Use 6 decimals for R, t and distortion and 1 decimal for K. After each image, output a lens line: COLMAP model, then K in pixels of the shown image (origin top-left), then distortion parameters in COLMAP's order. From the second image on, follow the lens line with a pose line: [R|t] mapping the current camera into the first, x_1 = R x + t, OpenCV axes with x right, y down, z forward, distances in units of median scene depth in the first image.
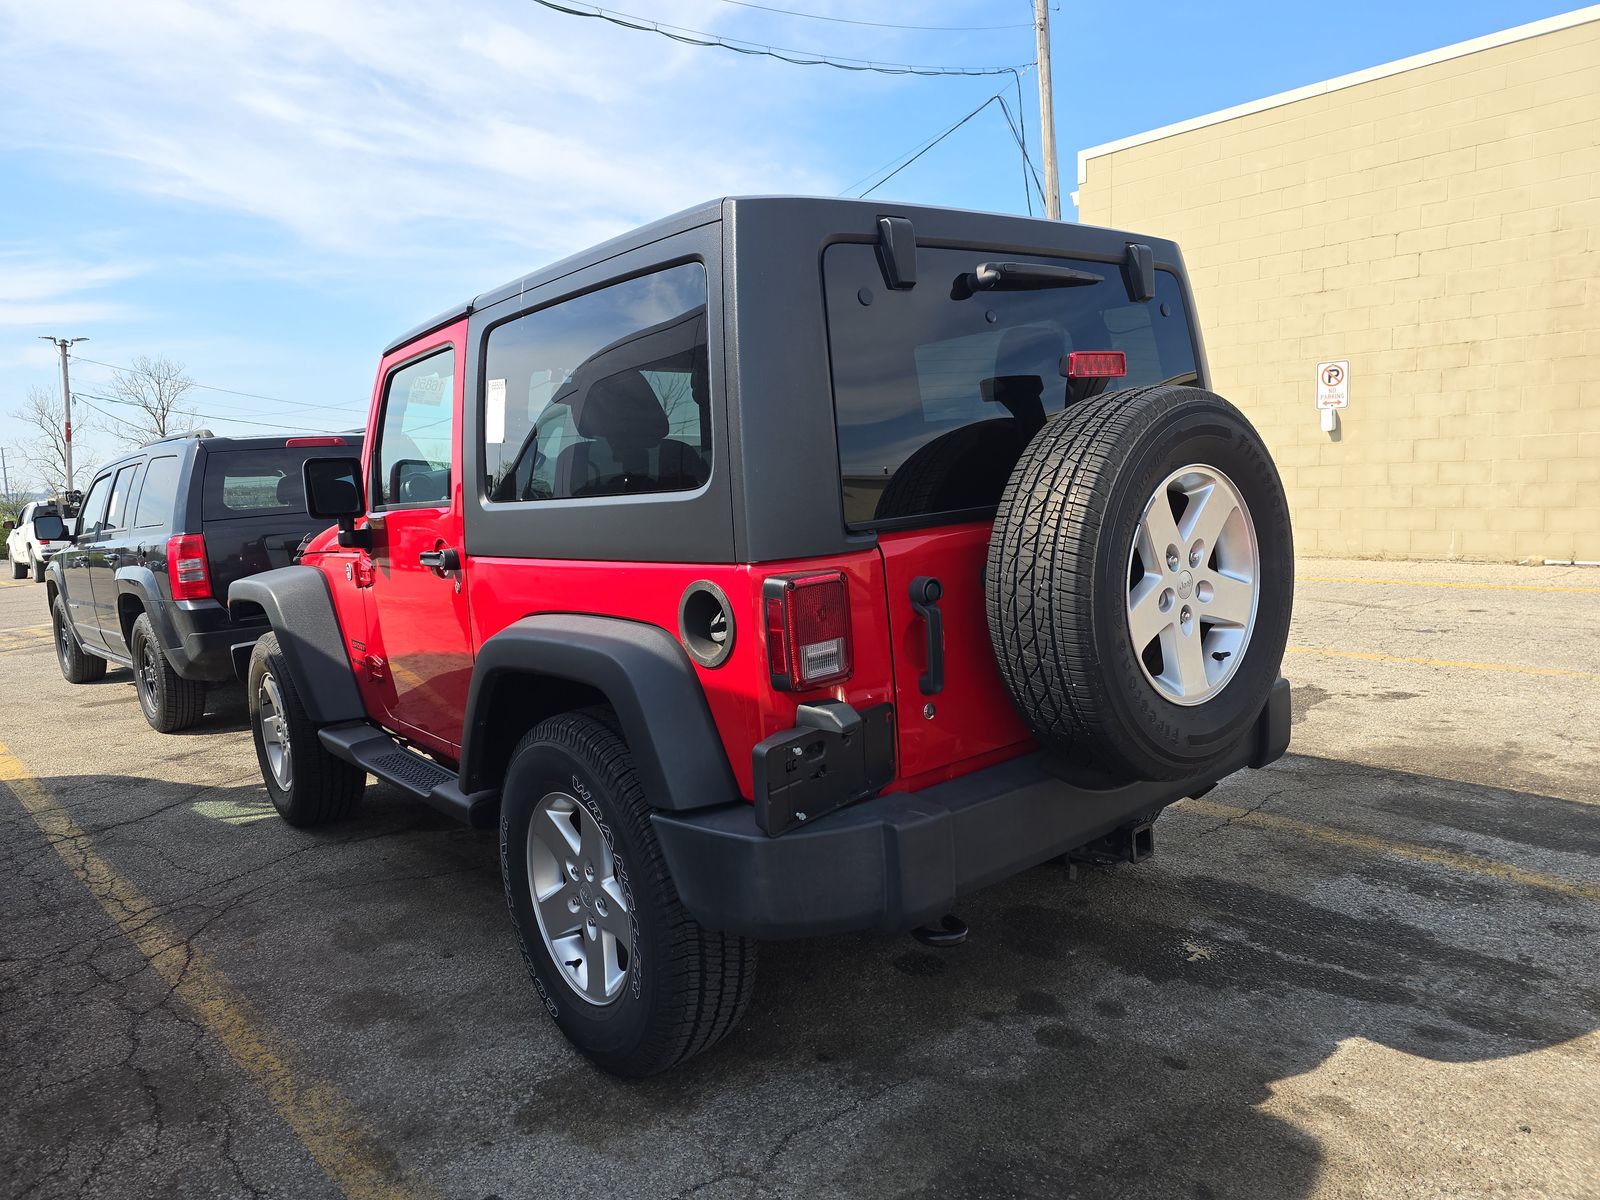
lens RADIAL K [[1076.6, 0, 796.1], [0, 1076.6, 585.7], [0, 0, 1]] dist [0.029331, -0.026891]
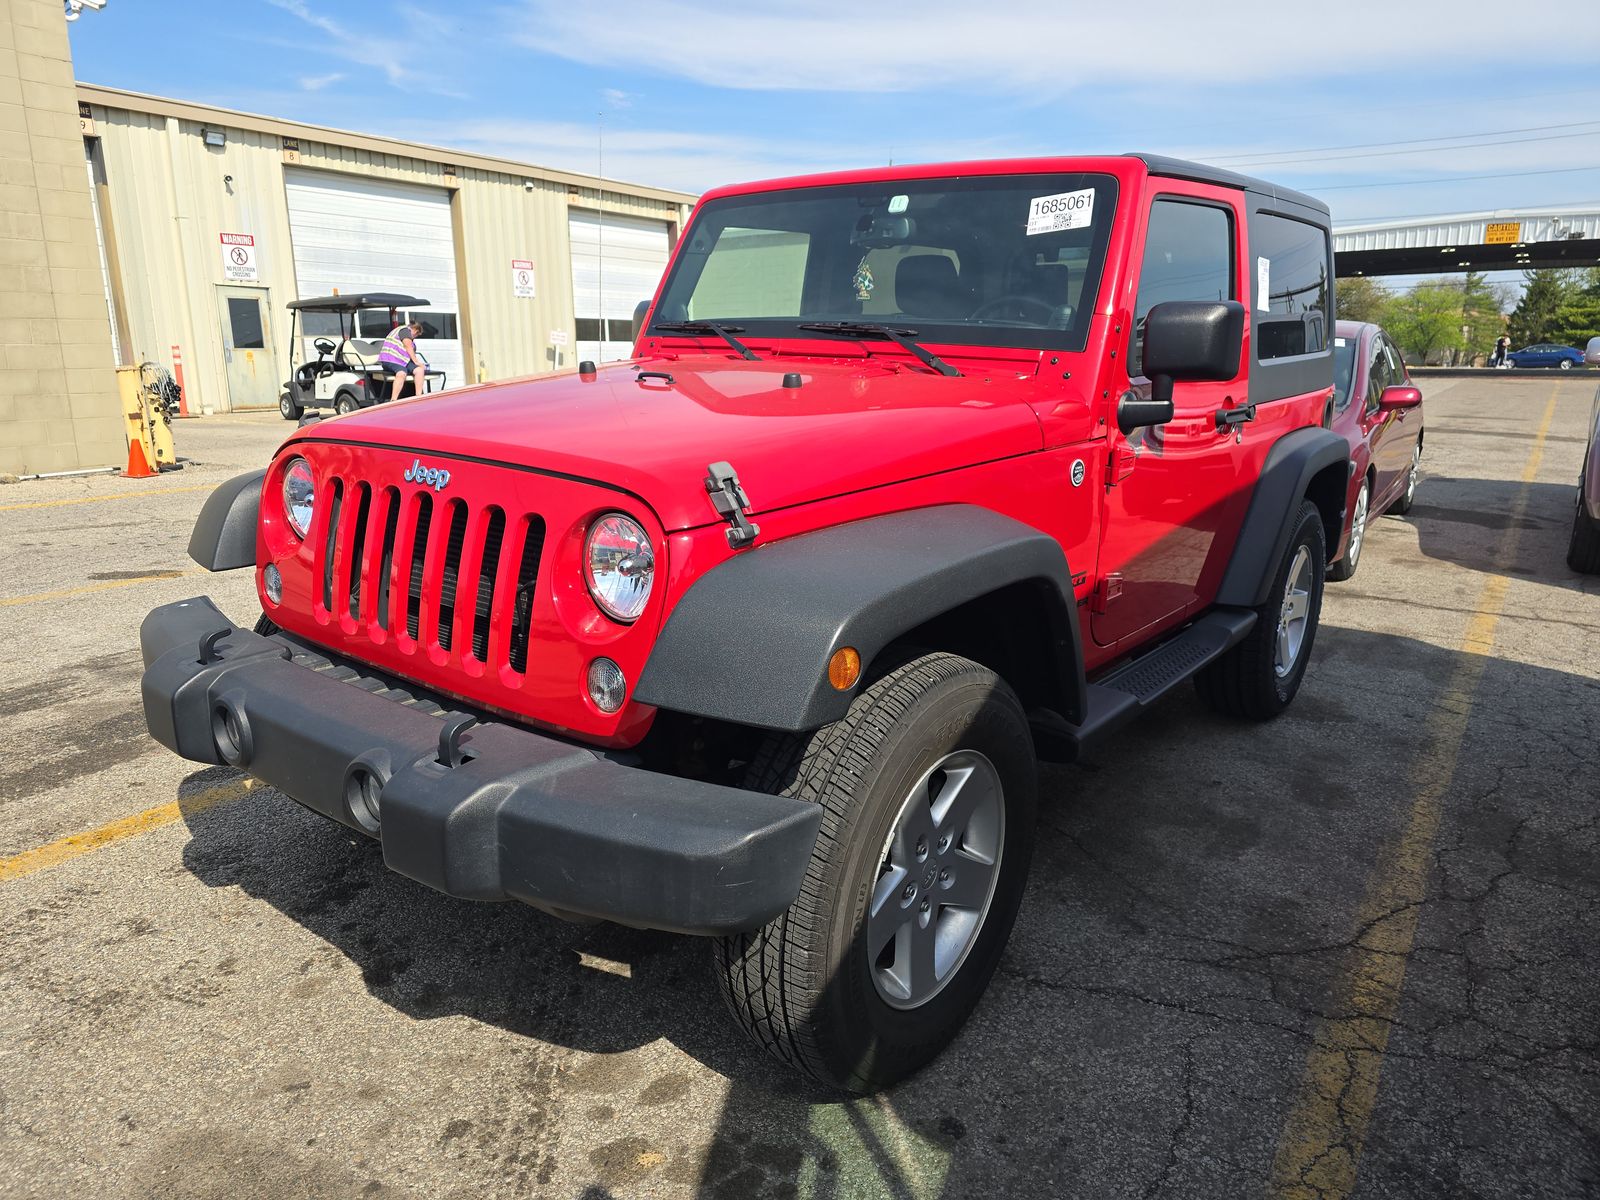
lens RADIAL K [[1076.6, 0, 784.2], [0, 1076.6, 602.2], [0, 0, 1]] dist [0.029331, -0.026891]
pose [[-0.212812, -0.190573, 0.958328, -1.471937], [0.110196, 0.969857, 0.217336, -0.149015], [-0.970859, 0.151856, -0.185397, 1.889867]]
